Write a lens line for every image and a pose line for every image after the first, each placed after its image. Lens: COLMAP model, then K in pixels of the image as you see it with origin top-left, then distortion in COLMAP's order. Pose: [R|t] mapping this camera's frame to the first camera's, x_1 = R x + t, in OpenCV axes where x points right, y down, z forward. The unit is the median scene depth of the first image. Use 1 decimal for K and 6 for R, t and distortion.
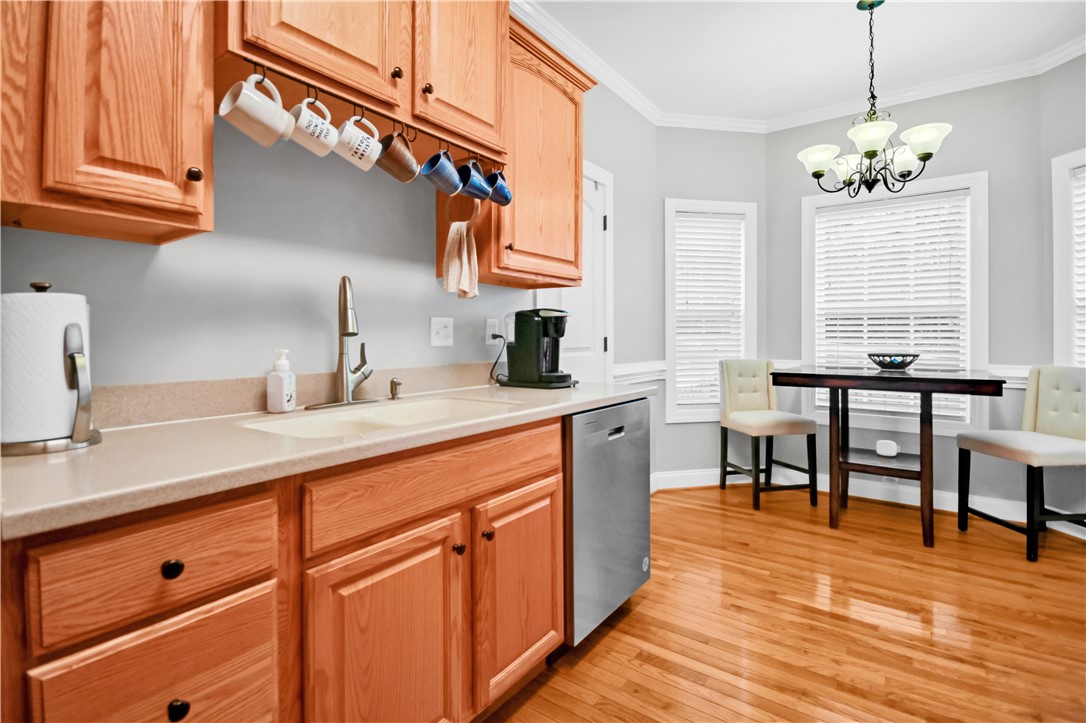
lens RADIAL K [[519.7, 0, 540.3], [0, 519.7, 337.2], [0, 0, 1]] dist [-0.002416, -0.000703]
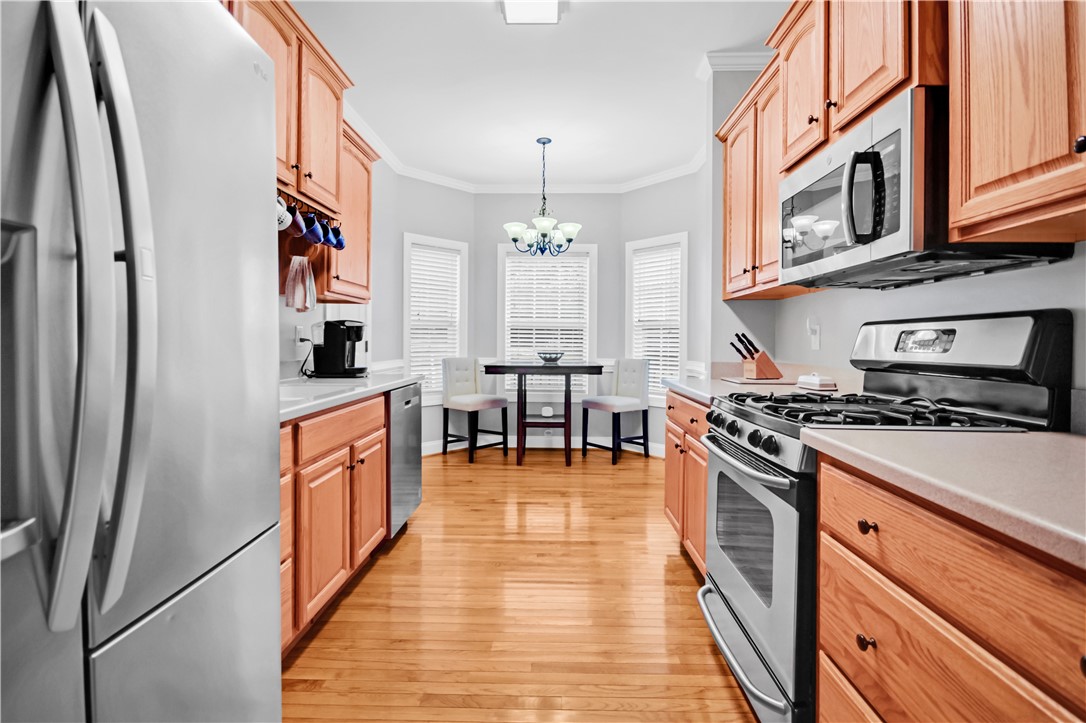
lens RADIAL K [[513.6, 0, 541.9], [0, 513.6, 342.2], [0, 0, 1]] dist [0.001537, -0.000031]
pose [[0.824797, 0.004153, 0.565414, -0.256069], [-0.005634, 0.999984, 0.000873, -0.000285], [-0.565401, -0.003905, 0.824807, -0.310496]]
